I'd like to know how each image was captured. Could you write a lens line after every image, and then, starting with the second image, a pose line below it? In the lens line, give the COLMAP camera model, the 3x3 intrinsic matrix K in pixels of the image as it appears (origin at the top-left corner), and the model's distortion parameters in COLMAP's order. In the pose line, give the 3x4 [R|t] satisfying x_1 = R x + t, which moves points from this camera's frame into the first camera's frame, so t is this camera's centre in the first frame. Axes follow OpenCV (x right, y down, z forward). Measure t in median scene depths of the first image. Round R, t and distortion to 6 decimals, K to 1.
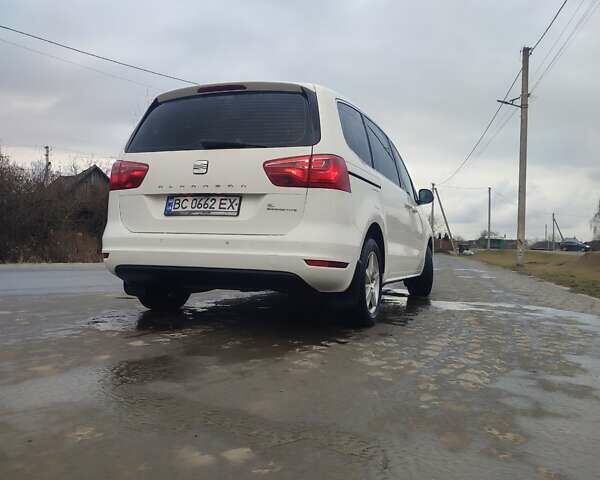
lens RADIAL K [[577.5, 0, 300.0], [0, 577.5, 240.0], [0, 0, 1]] dist [0.036068, 0.003292]
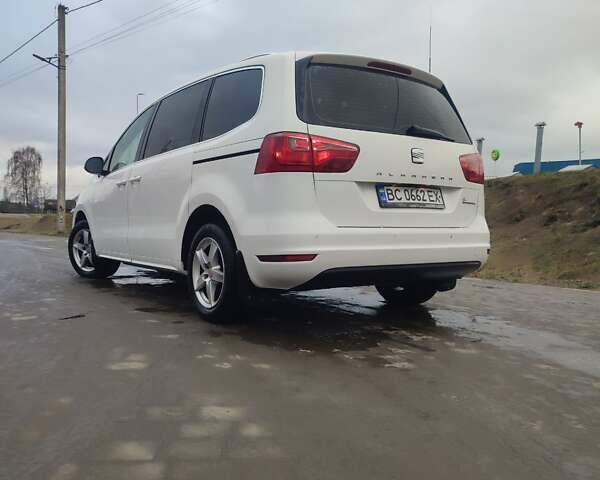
lens RADIAL K [[577.5, 0, 300.0], [0, 577.5, 240.0], [0, 0, 1]] dist [0.036068, 0.003292]
pose [[0.568945, -0.051550, 0.820759, -1.036221], [-0.004149, 0.997841, 0.065549, -0.050814], [-0.822365, -0.040699, 0.567502, 0.616353]]
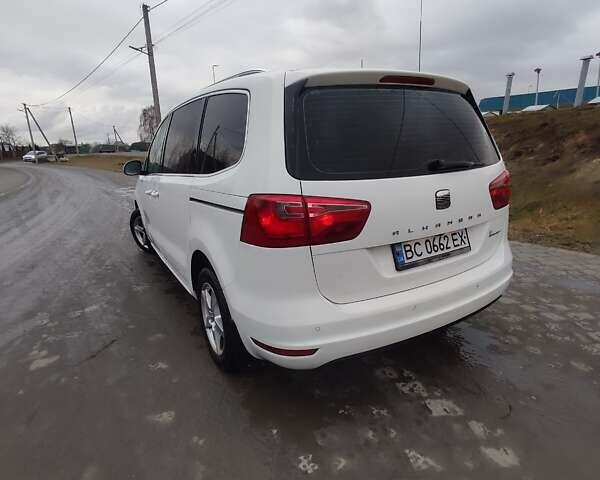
lens RADIAL K [[366.8, 0, 300.0], [0, 366.8, 240.0], [0, 0, 1]] dist [-0.002312, 0.000851]
pose [[0.630079, -0.248266, 0.735775, -0.643269], [0.049422, 0.958415, 0.281067, -0.215525], [-0.774956, -0.140731, 0.616147, 0.835018]]
